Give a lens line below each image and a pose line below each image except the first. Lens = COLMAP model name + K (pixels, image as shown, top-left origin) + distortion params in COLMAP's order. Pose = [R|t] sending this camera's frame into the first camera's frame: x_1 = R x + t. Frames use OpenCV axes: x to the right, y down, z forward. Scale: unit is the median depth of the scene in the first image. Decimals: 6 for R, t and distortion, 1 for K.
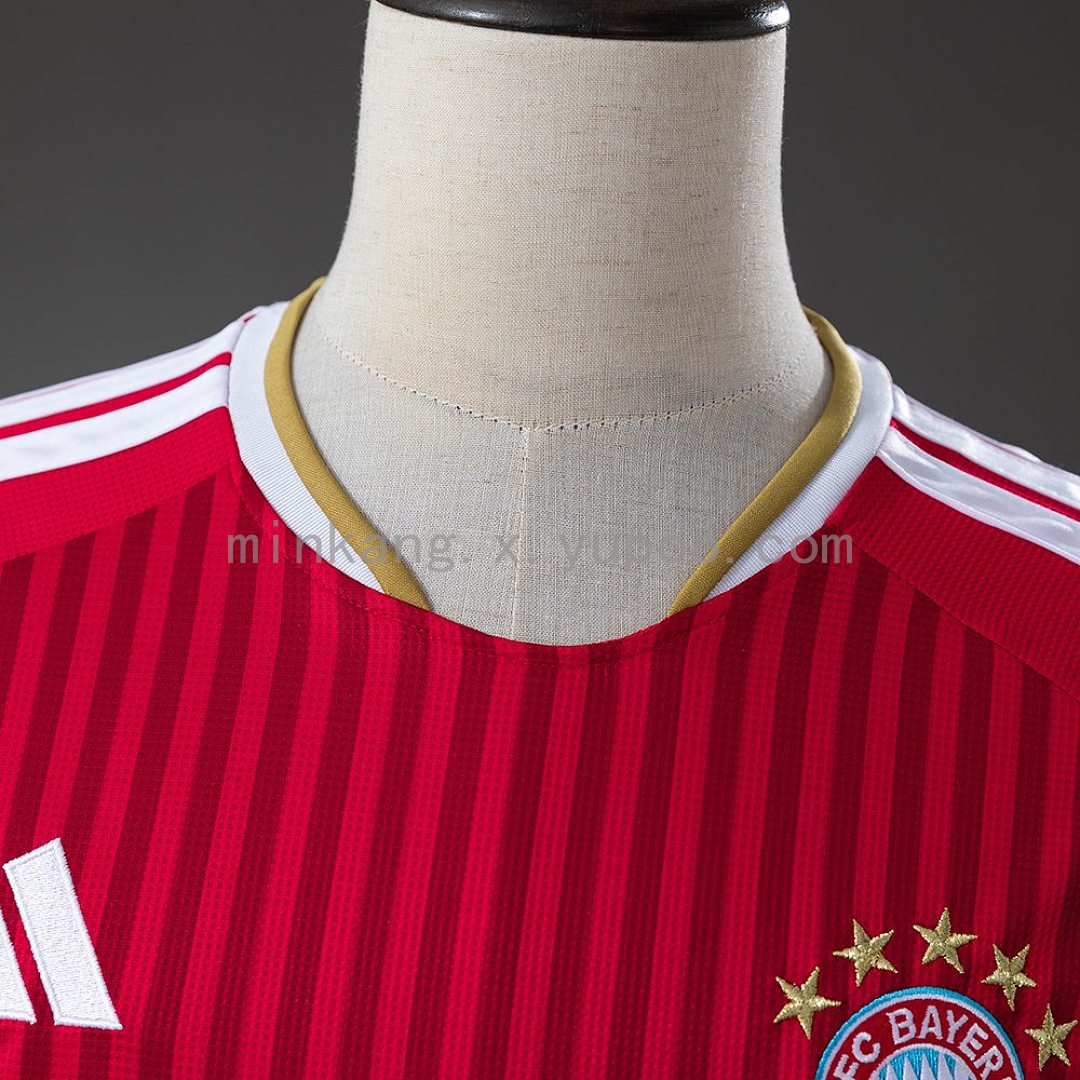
lens RADIAL K [[1954.2, 0, 540.0], [0, 1954.2, 540.0], [0, 0, 1]] dist [0.003865, 0.290008]
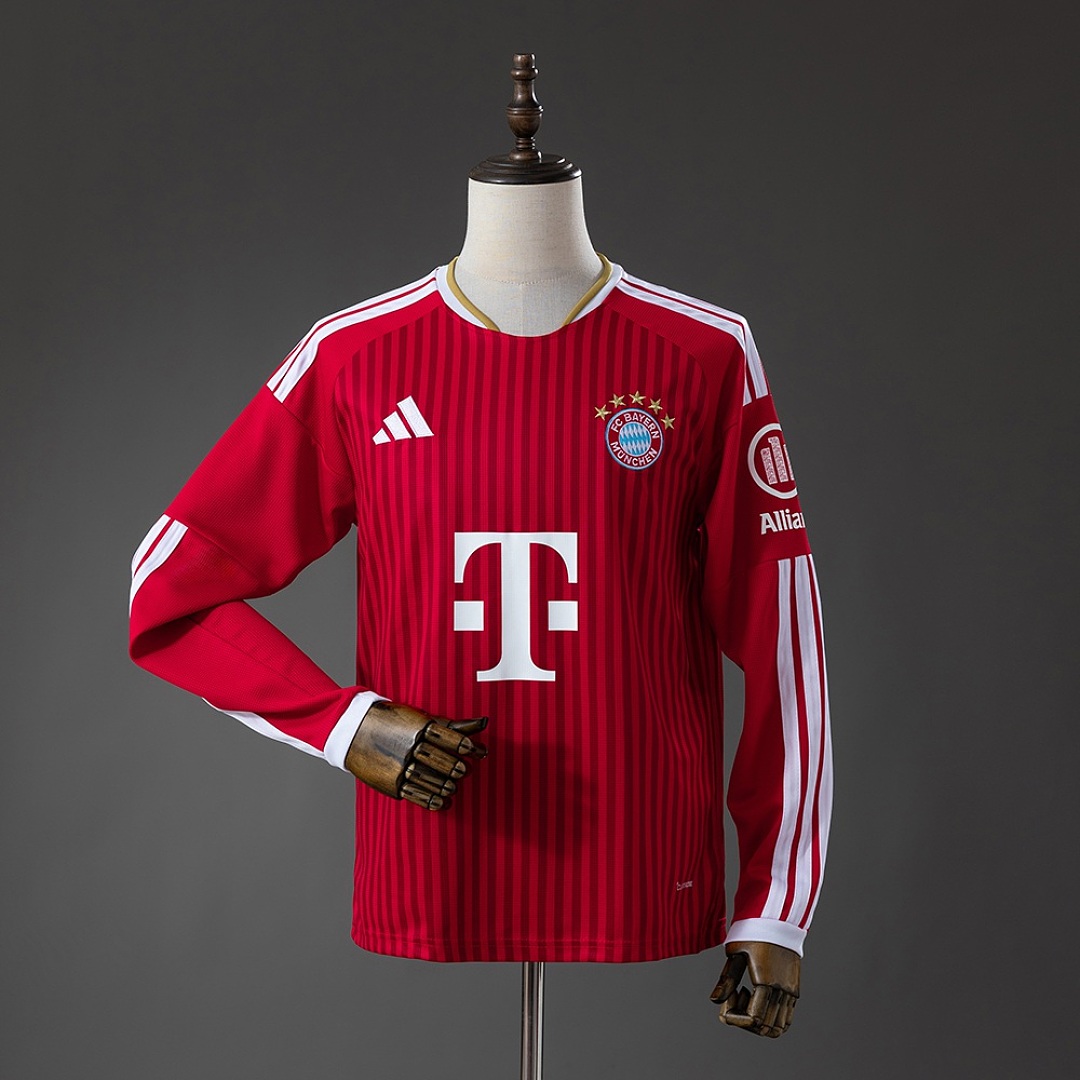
lens RADIAL K [[2295.9, 0, 540.0], [0, 2295.9, 540.0], [0, 0, 1]] dist [-0.356113, -0.018332]
pose [[0.995573, -0.093557, 0.009064, -0.058628], [0.093975, 0.992717, -0.075374, 0.821251], [-0.001947, 0.075892, 0.997114, -3.598795]]
